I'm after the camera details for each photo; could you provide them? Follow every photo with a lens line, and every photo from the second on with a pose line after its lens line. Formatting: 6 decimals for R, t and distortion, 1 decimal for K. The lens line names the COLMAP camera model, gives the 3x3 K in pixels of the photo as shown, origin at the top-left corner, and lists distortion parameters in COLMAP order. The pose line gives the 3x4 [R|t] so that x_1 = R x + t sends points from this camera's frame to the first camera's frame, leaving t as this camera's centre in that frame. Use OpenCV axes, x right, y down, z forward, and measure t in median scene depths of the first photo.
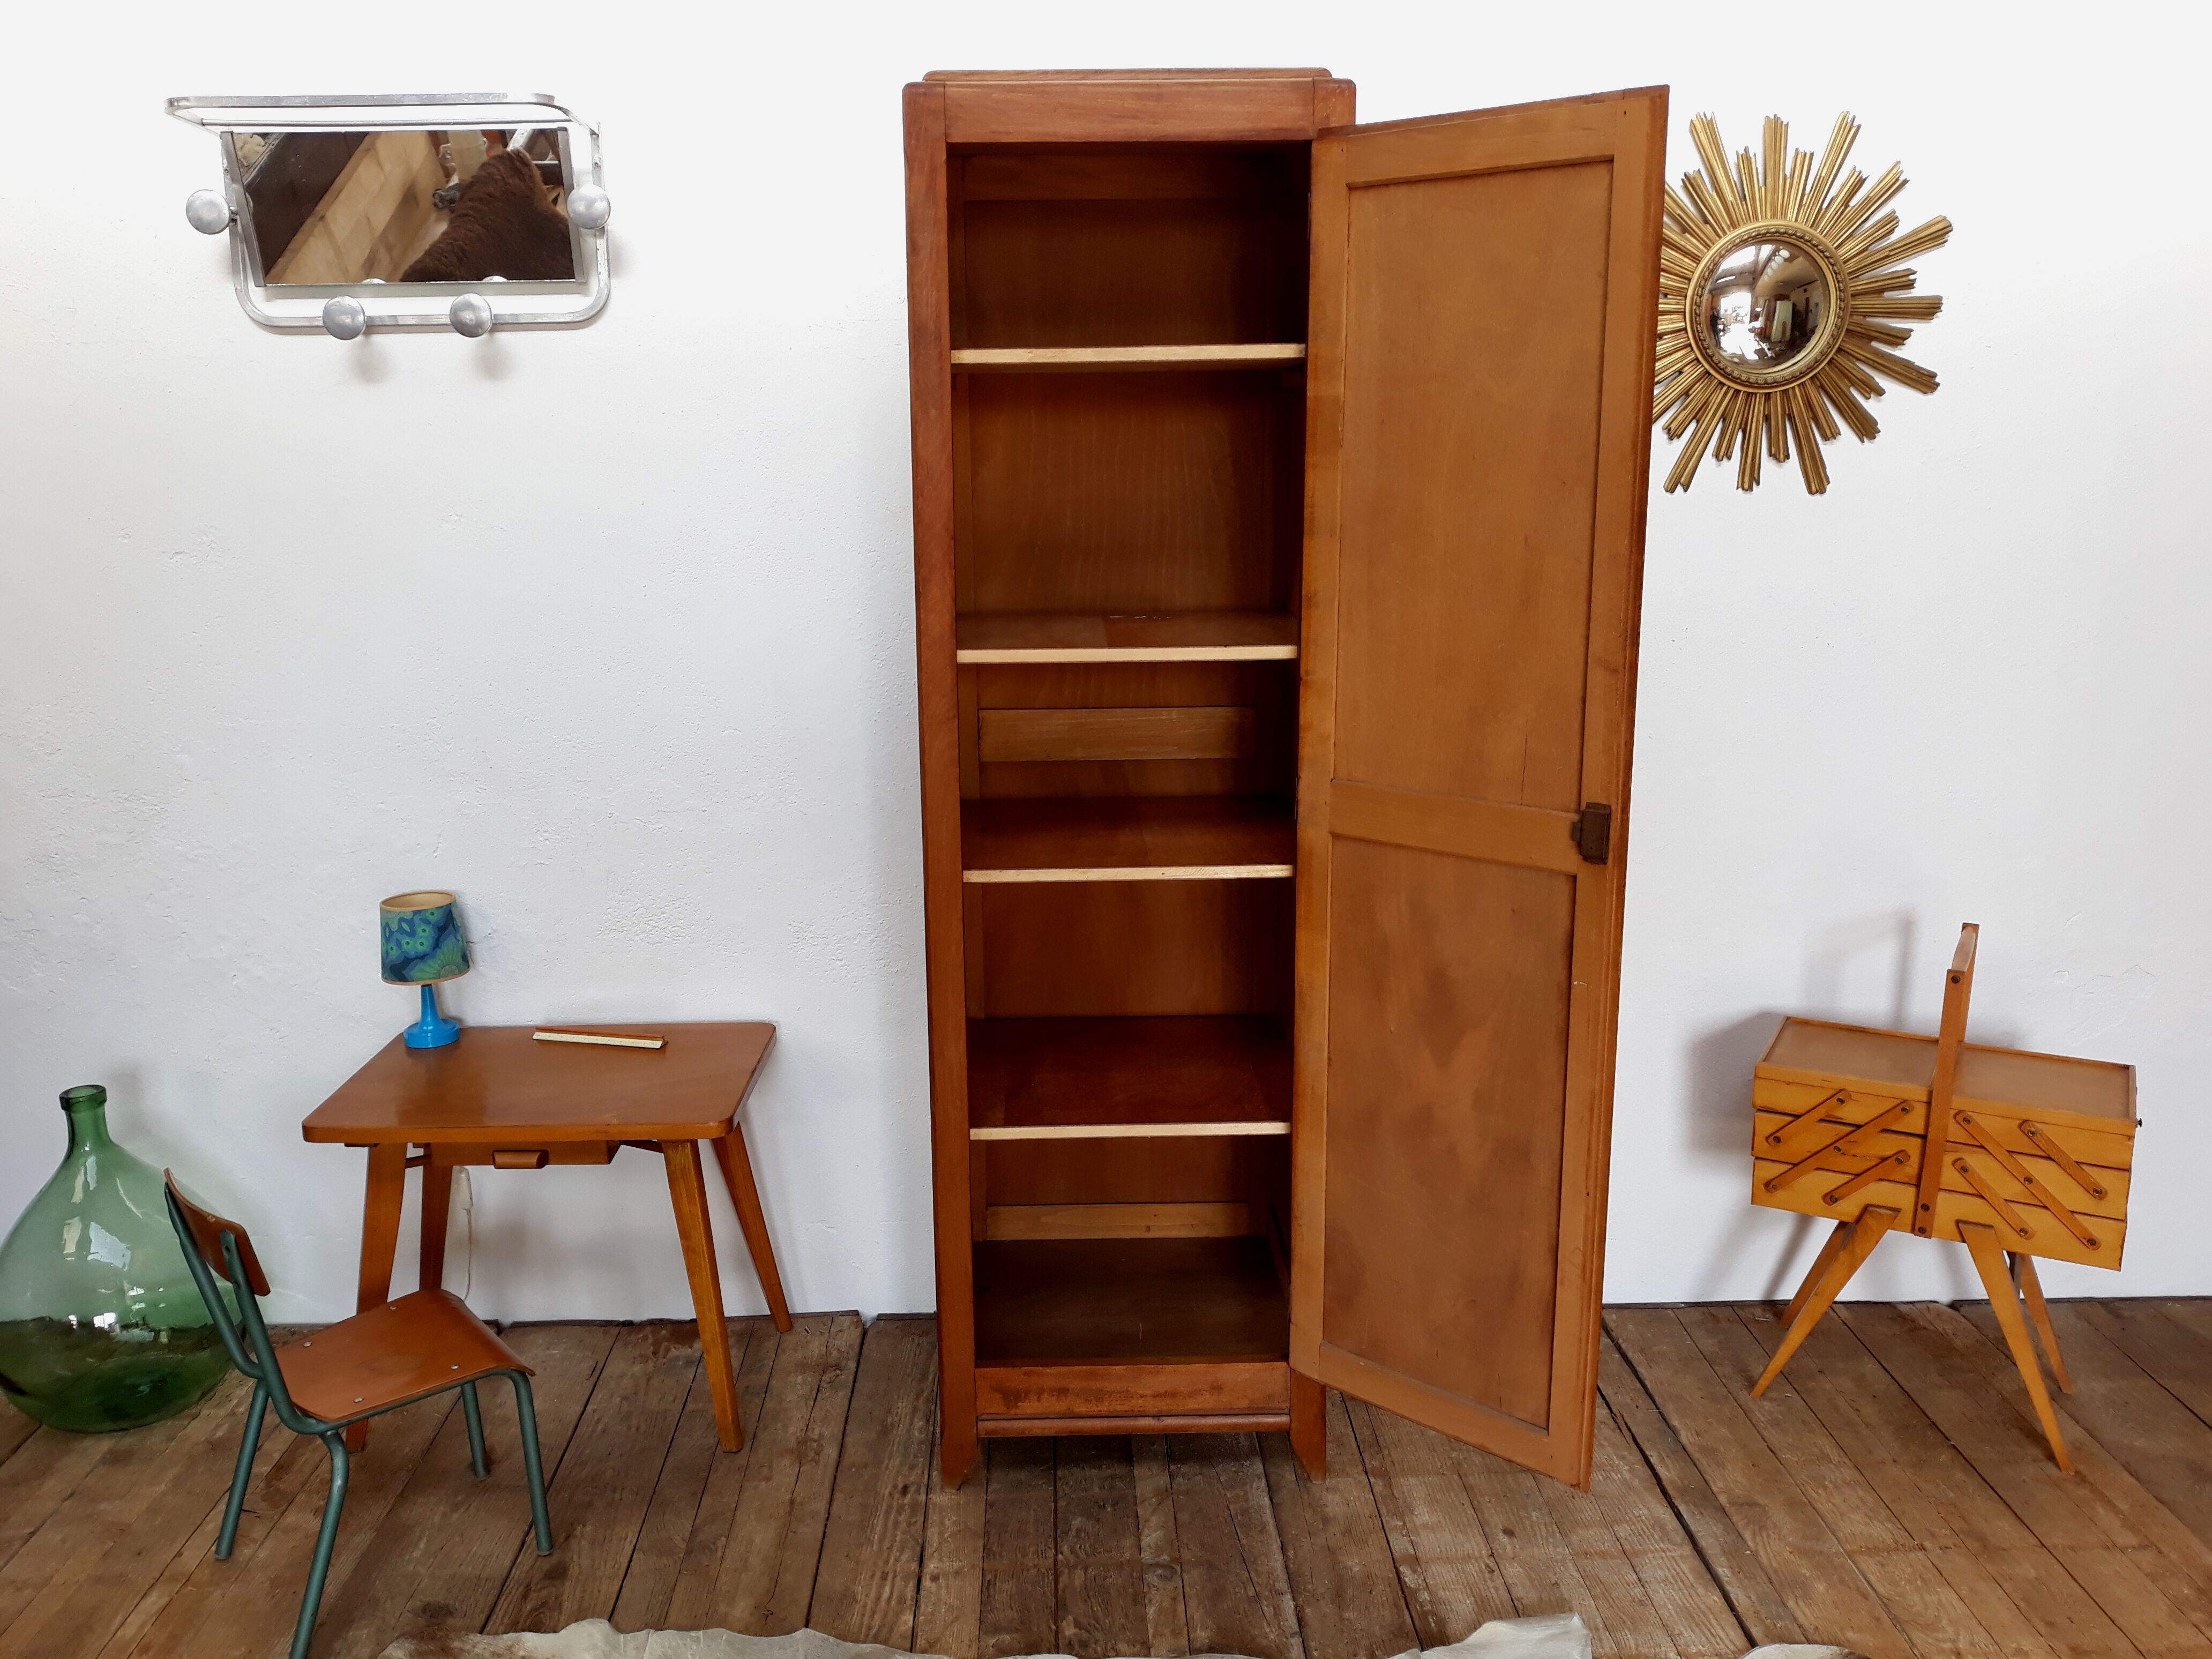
lens RADIAL K [[1831.5, 0, 1082.4], [0, 1831.5, 859.2], [0, 0, 1]] dist [-0.022392, 0.002142]
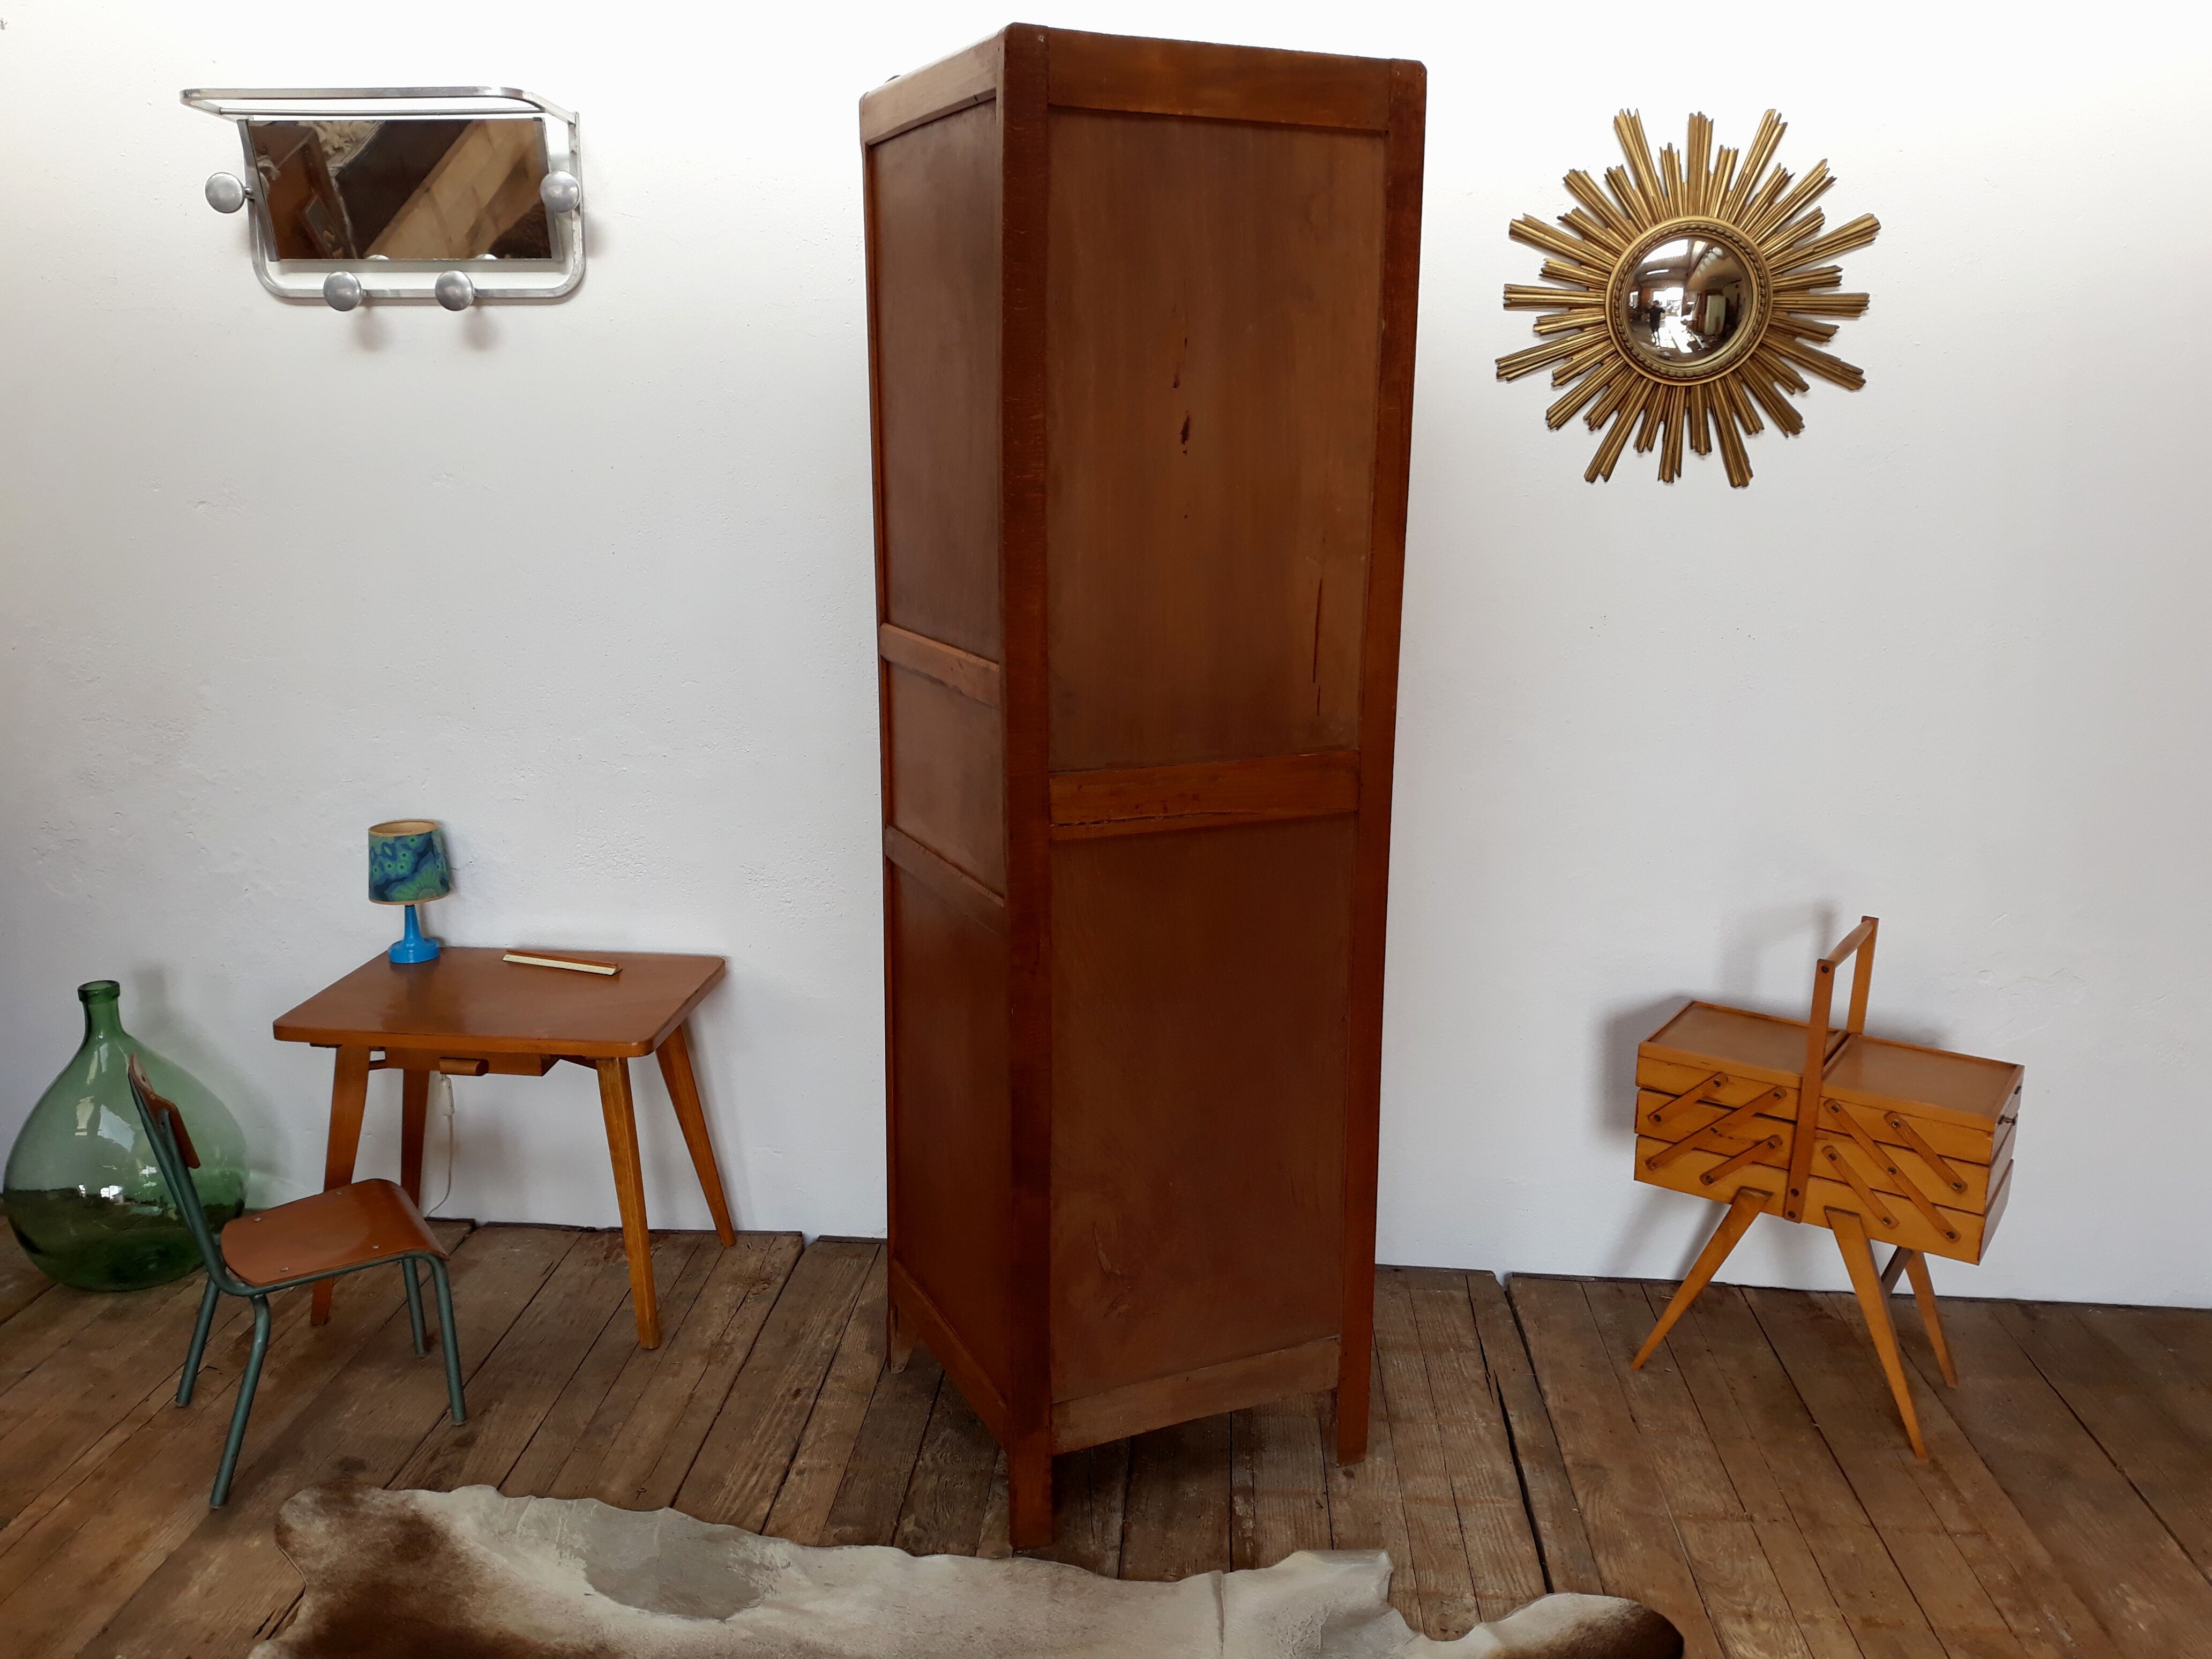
lens RADIAL K [[1831.5, 0, 1085.9], [0, 1831.5, 856.8], [0, 0, 1]] dist [-0.022392, 0.002142]
pose [[0.994477, 0.045345, -0.094652, 0.155835], [-0.044147, 0.998917, 0.014717, 0.006528], [0.095217, -0.010457, 0.995402, -0.048896]]
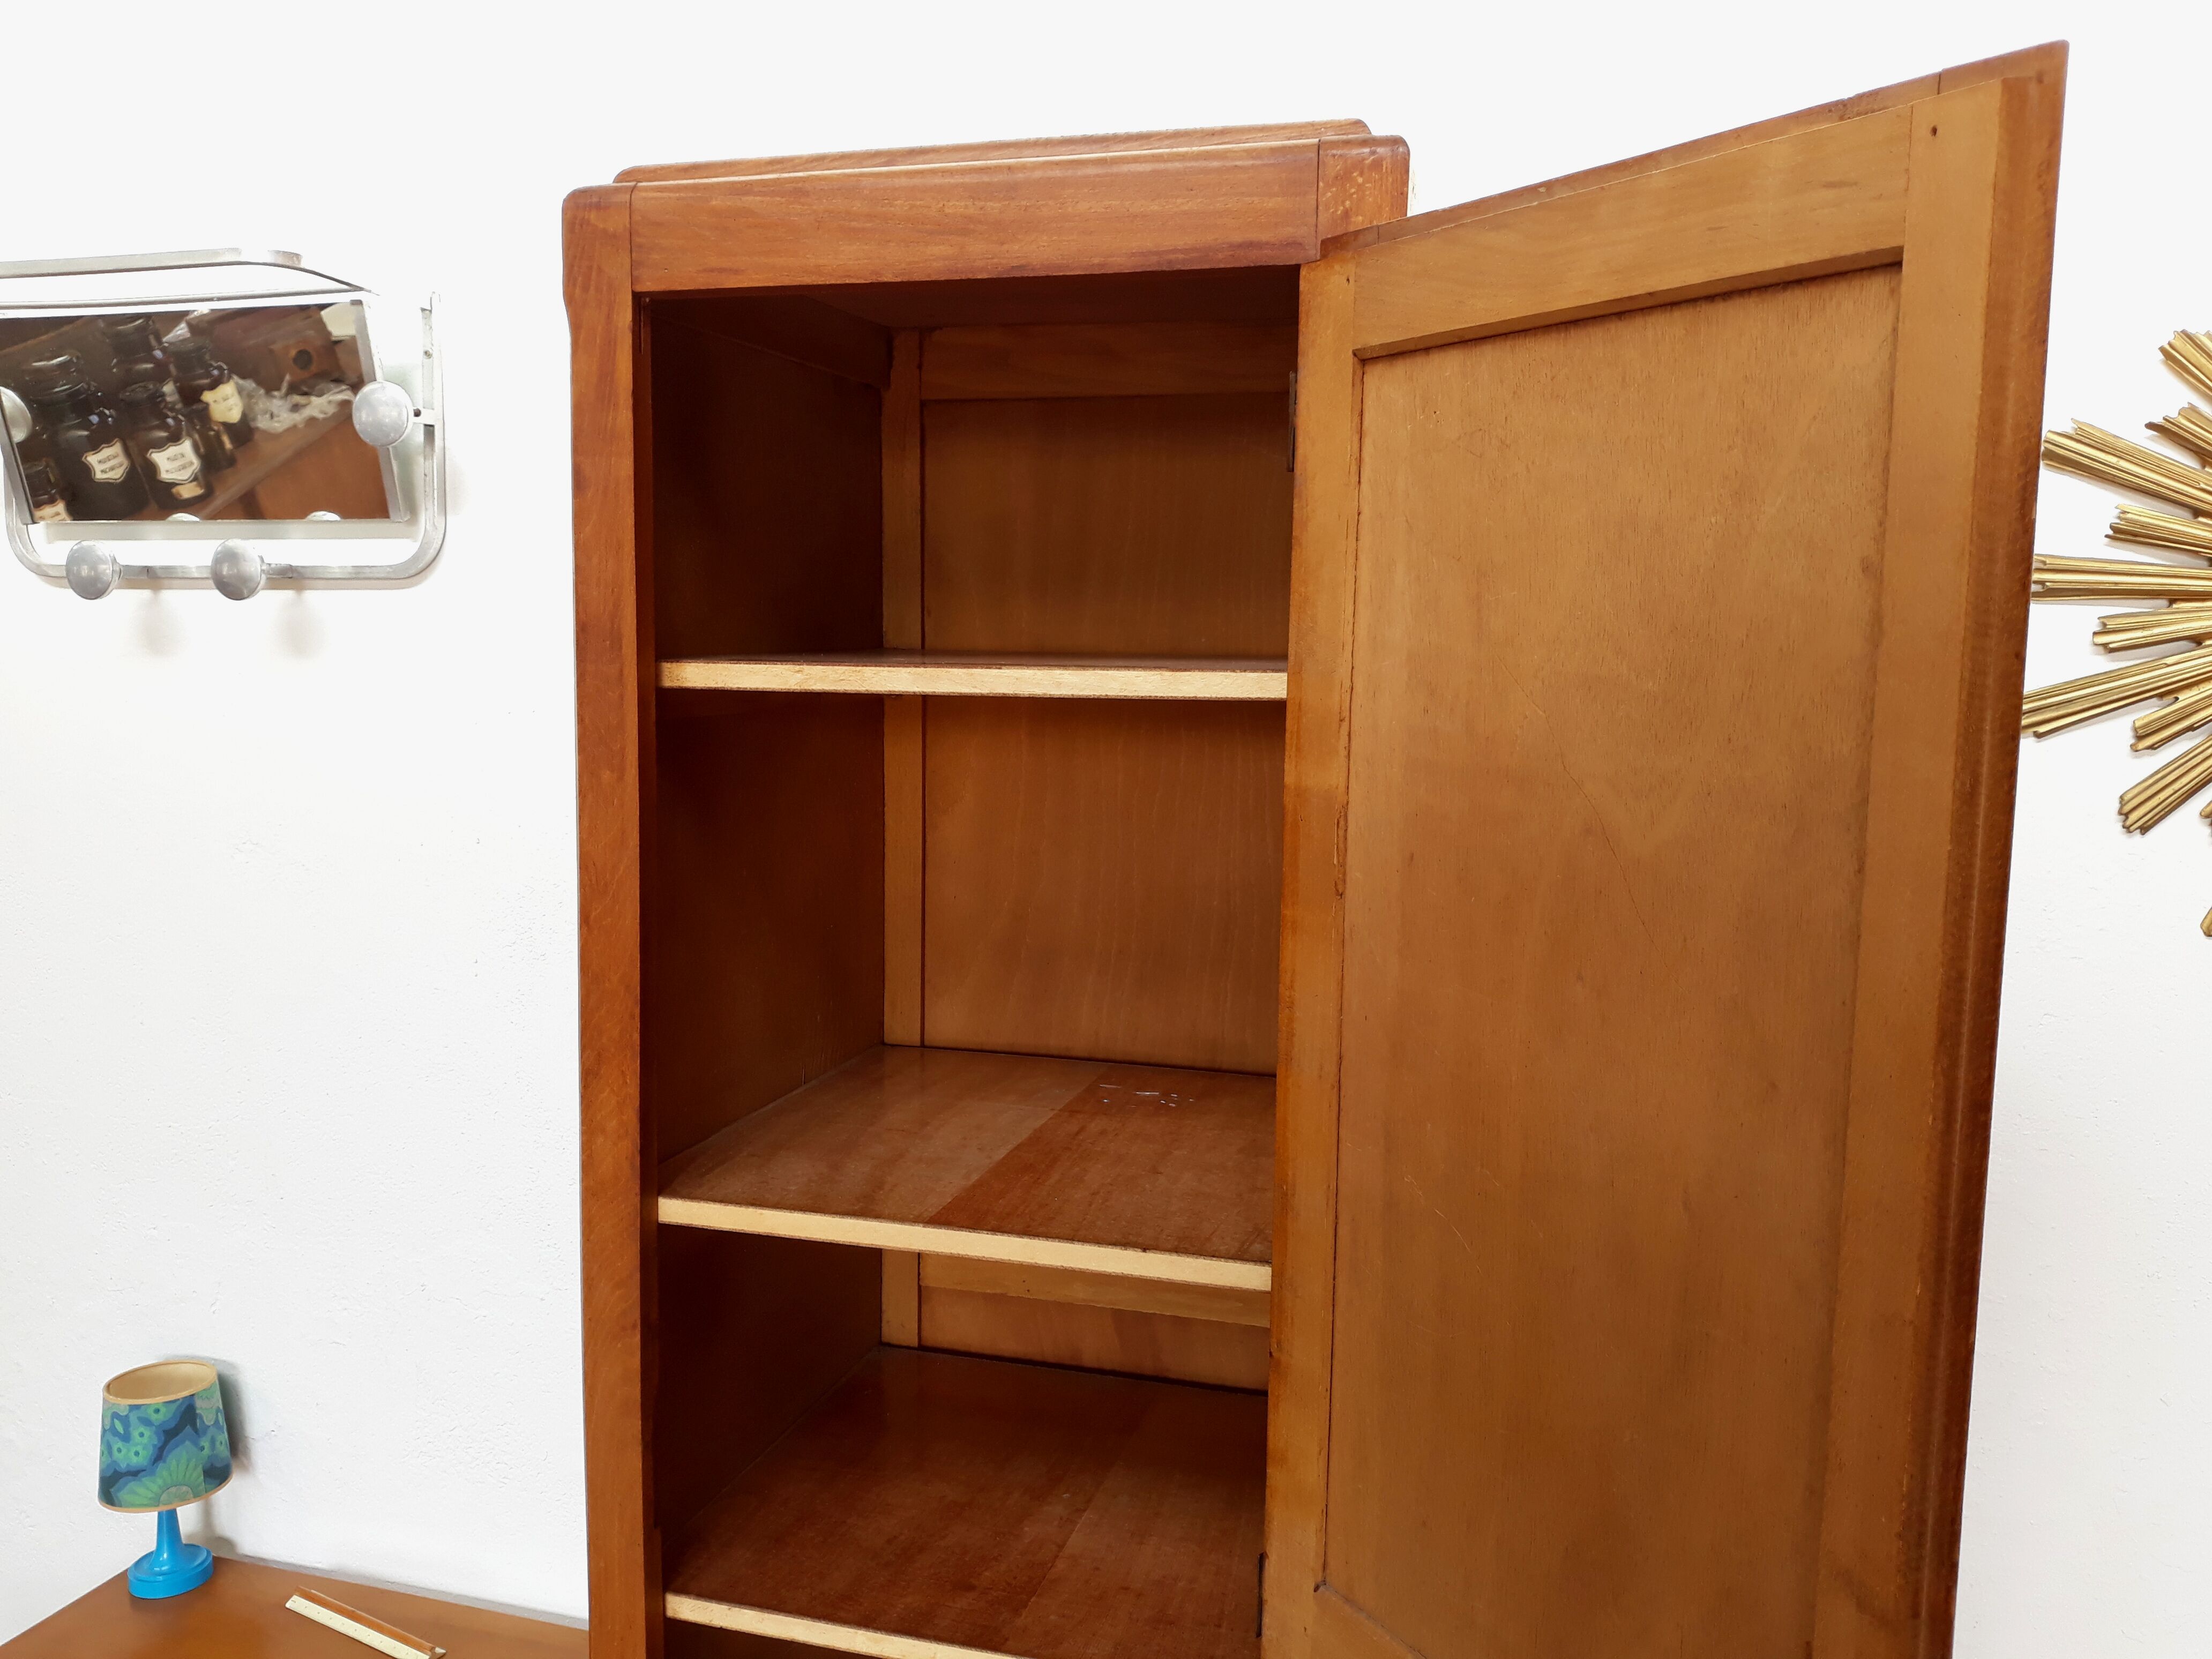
lens RADIAL K [[1831.5, 0, 1086.4], [0, 1831.5, 824.5], [0, 0, 1]] dist [-0.022392, 0.002142]
pose [[0.952145, 0.057223, -0.300242, 0.182282], [-0.092823, 0.990059, -0.105670, -0.158503], [0.291211, 0.128482, 0.947992, 0.451042]]
